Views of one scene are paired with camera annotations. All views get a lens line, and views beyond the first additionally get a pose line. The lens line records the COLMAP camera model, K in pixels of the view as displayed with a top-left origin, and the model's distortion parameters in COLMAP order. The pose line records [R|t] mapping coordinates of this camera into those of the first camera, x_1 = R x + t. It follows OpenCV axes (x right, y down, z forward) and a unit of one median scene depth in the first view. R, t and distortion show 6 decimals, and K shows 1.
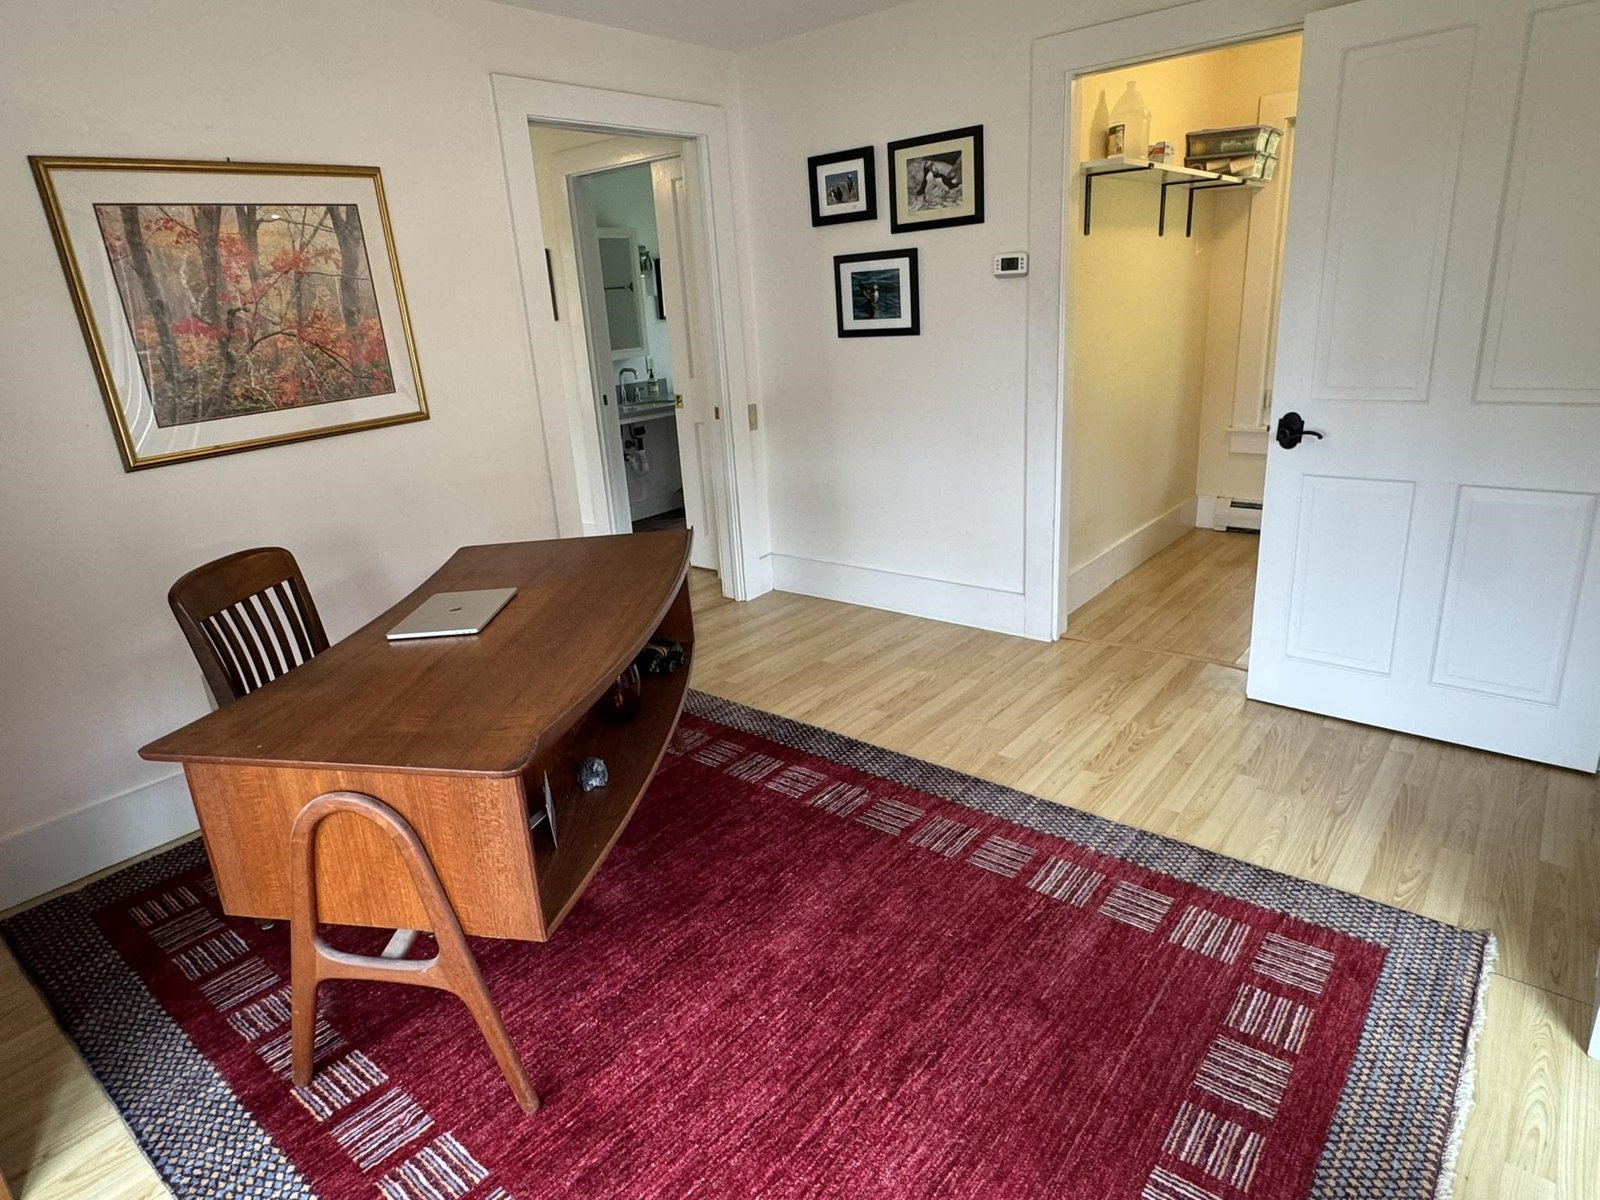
lens RADIAL K [[934.8, 0, 795.9], [0, 934.8, 599.2], [0, 0, 1]] dist [-0.002072, -0.000131]
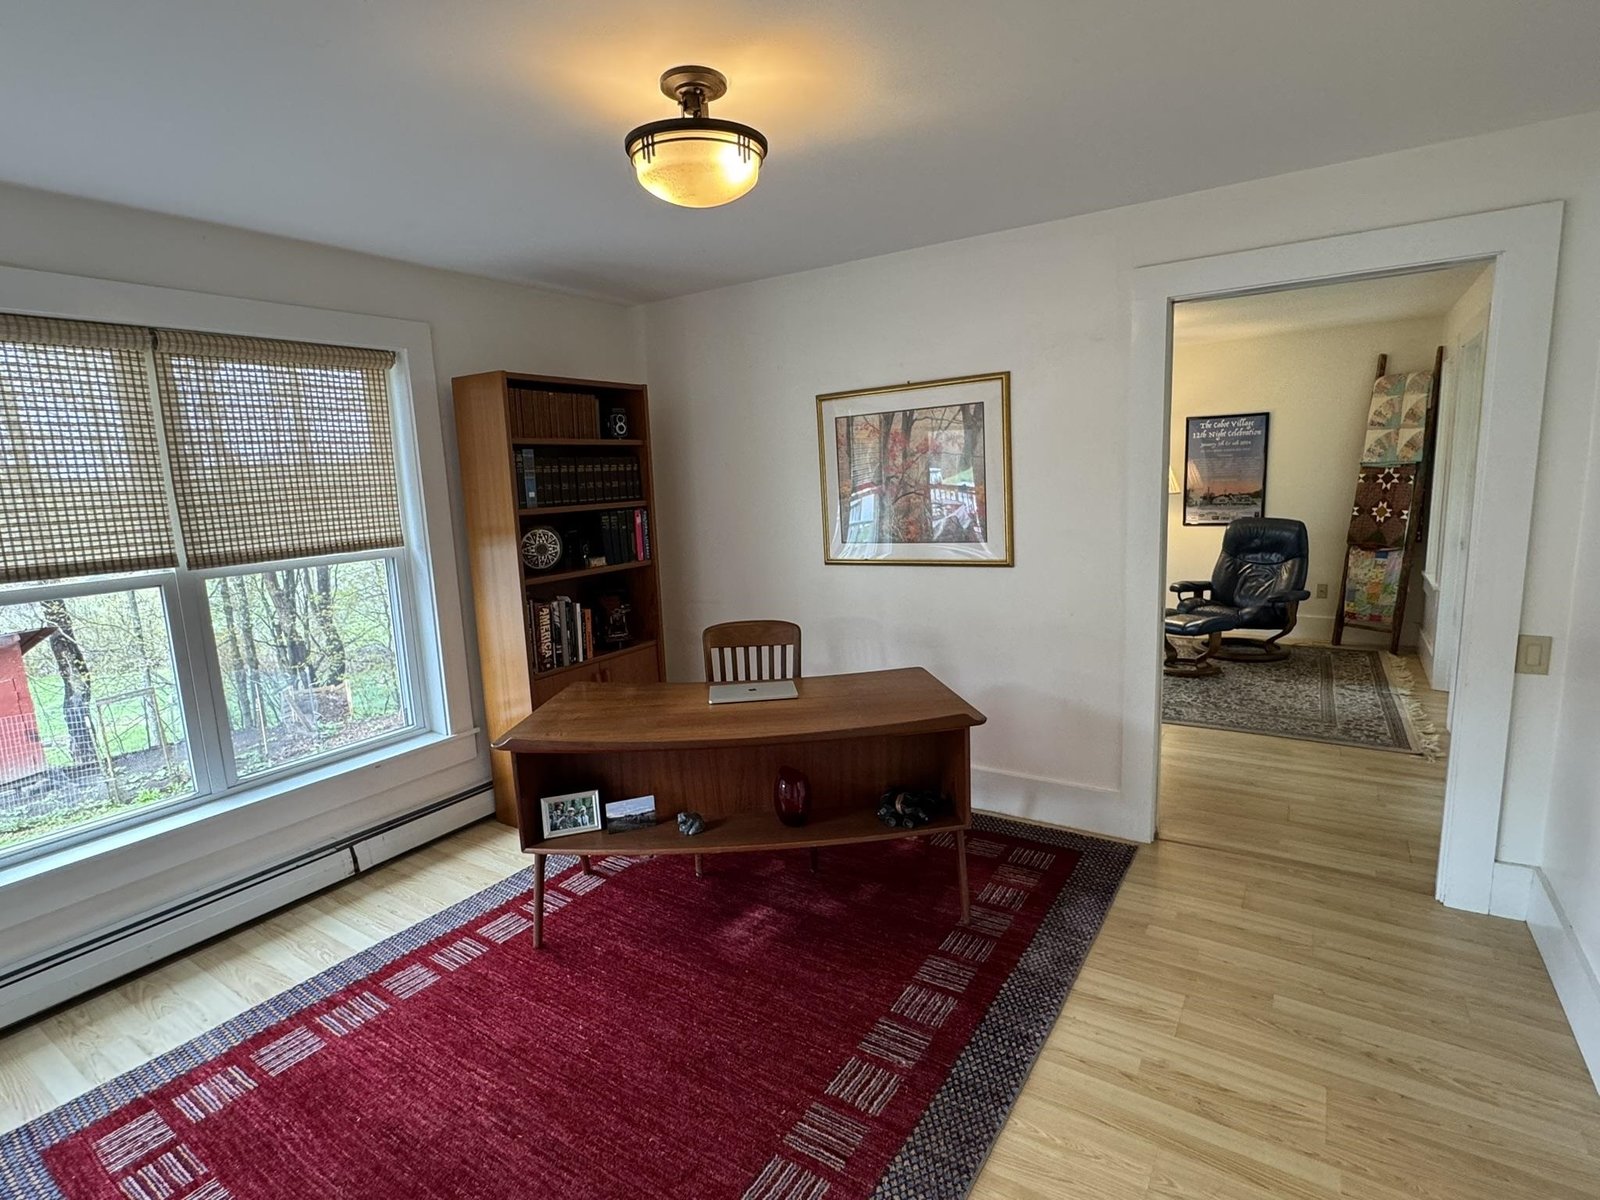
lens RADIAL K [[800.6, 0, 795.5], [0, 800.6, 603.4], [0, 0, 1]] dist [0.000062, -0.000351]
pose [[0.114411, 0.226762, -0.967207, 0.691784], [-0.279875, 0.941522, 0.187634, -0.309560], [0.953195, 0.249230, 0.171186, 0.658973]]
